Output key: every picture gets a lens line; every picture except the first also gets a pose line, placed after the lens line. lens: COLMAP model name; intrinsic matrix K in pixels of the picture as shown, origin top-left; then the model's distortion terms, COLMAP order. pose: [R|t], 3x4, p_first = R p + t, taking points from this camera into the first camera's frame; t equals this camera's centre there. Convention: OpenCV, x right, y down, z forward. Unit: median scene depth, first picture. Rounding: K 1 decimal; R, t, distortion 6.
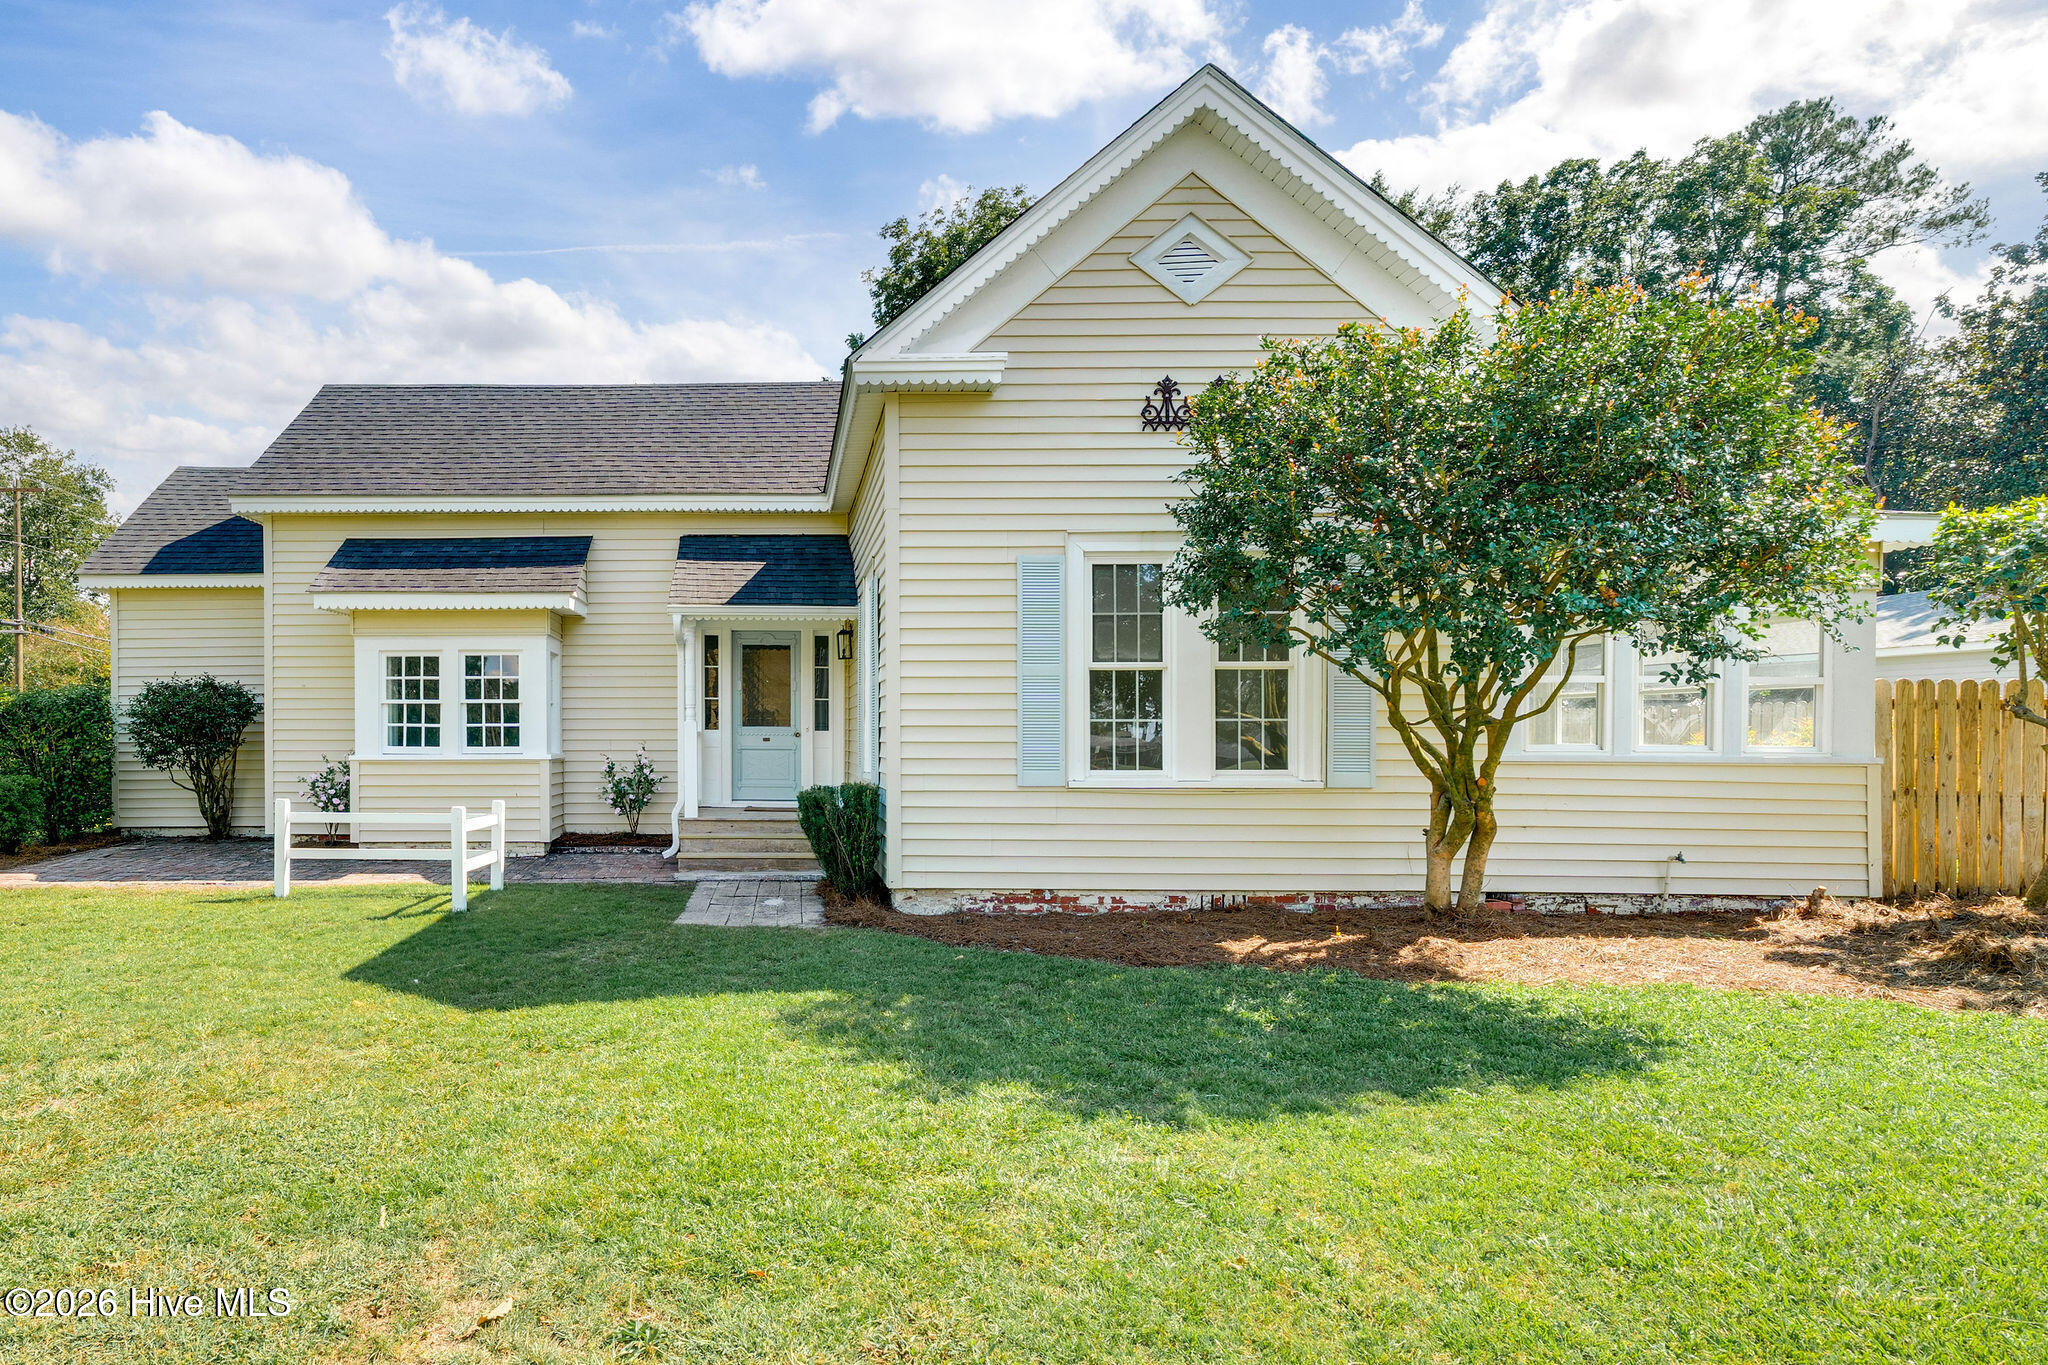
lens RADIAL K [[960.3, 0, 1064.6], [0, 960.3, 687.8], [0, 0, 1]] dist [-0.006272, -0.000584]
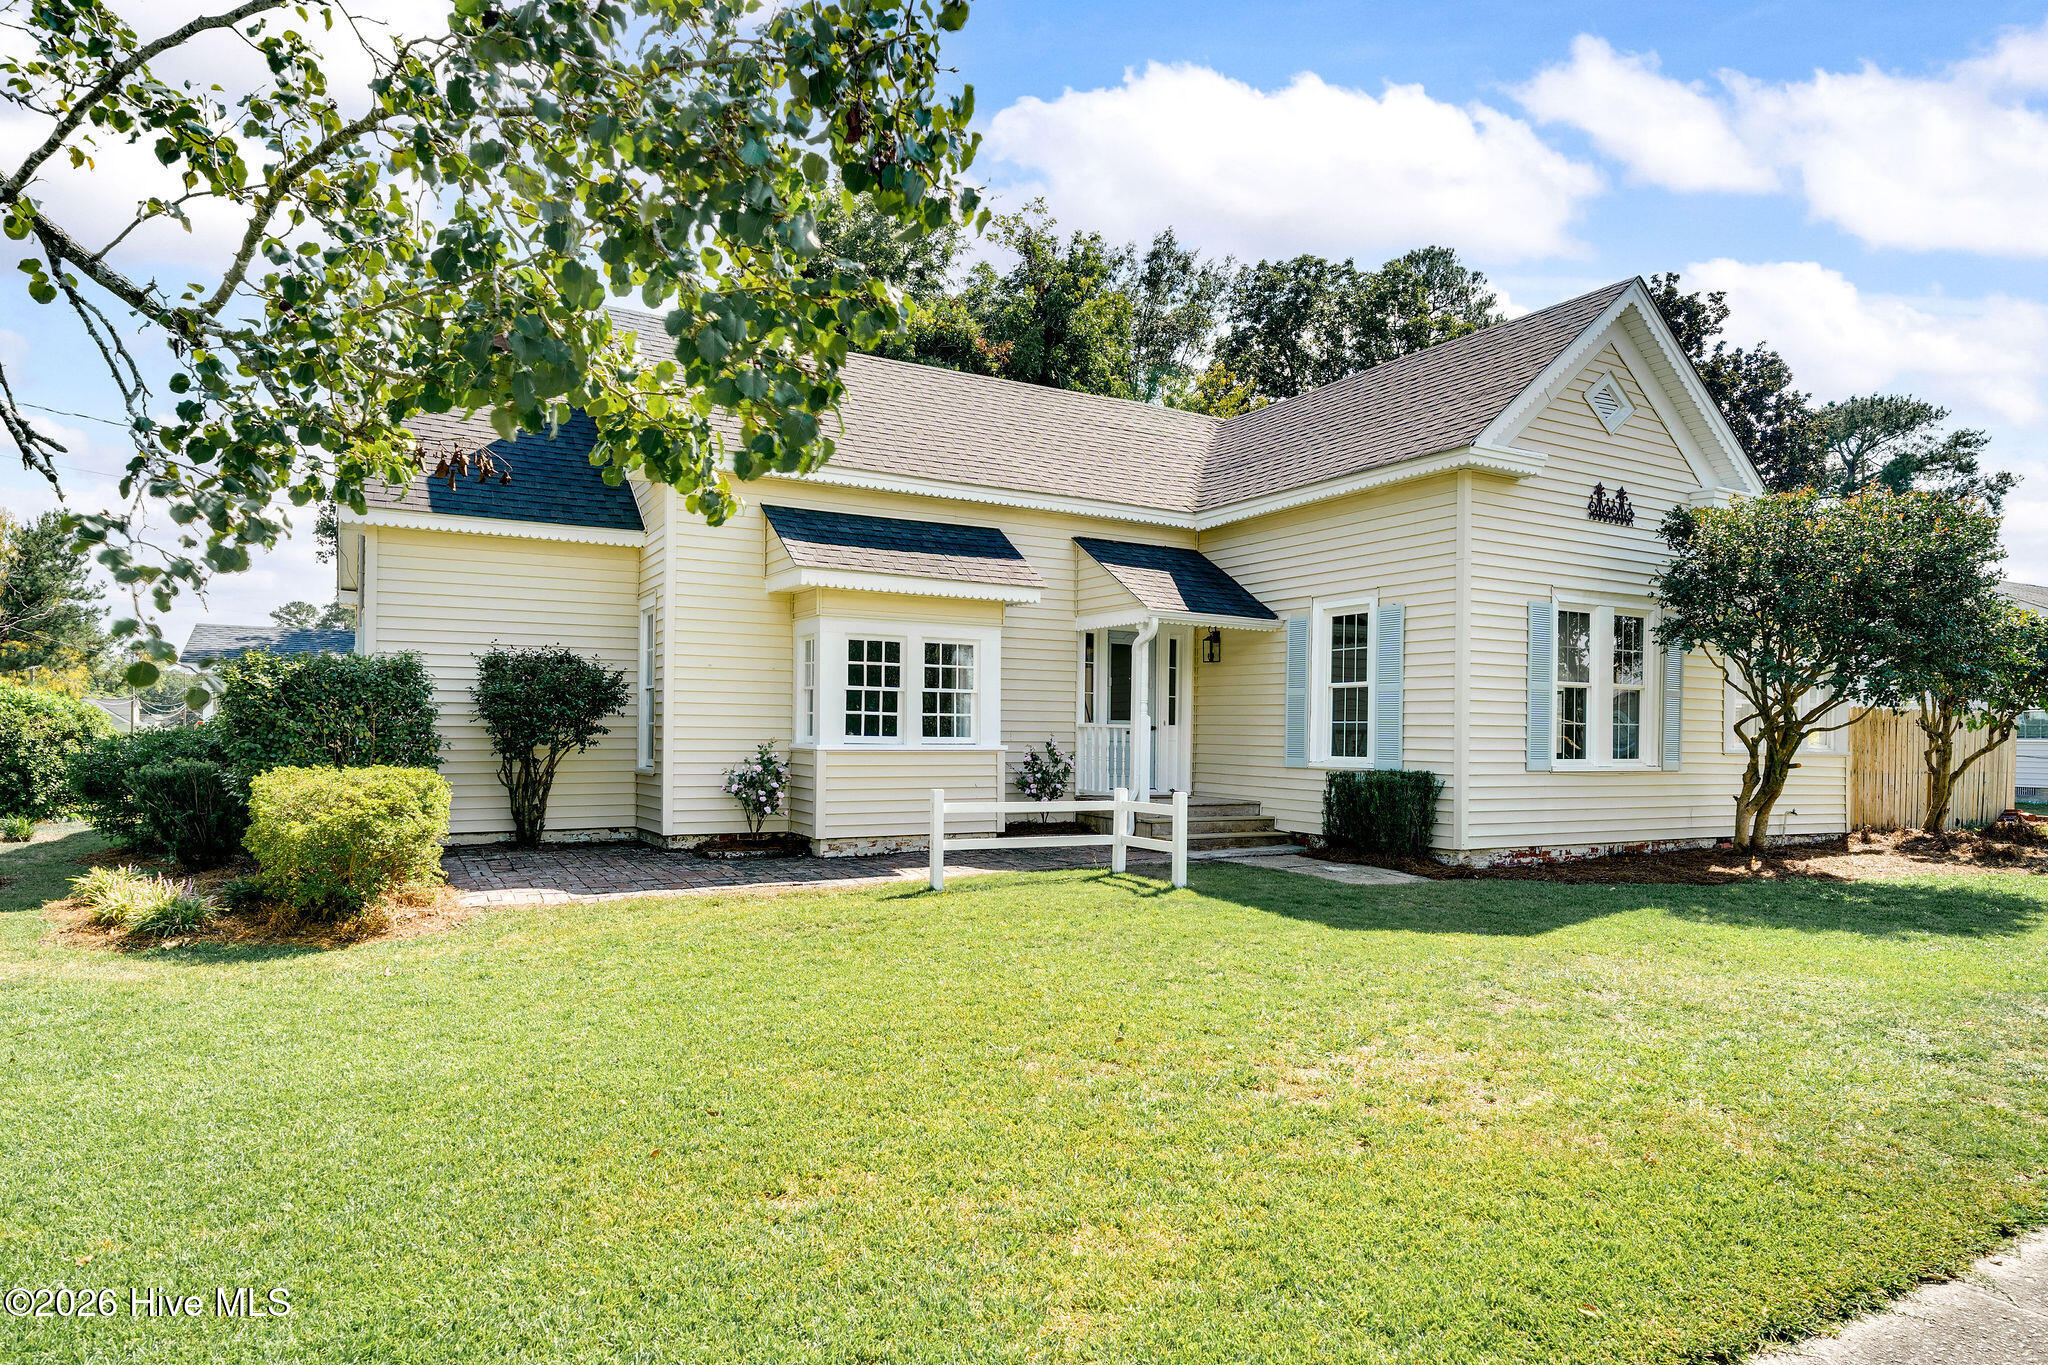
lens RADIAL K [[1035.9, 0, 1024.0], [0, 1035.9, 682.5], [0, 0, 1]] dist [-0.018923, -0.001027]
pose [[0.889701, 0.035331, 0.455175, -1.013310], [-0.036597, 0.999312, -0.006033, 0.009169], [-0.455075, -0.011290, 0.890381, 0.020637]]
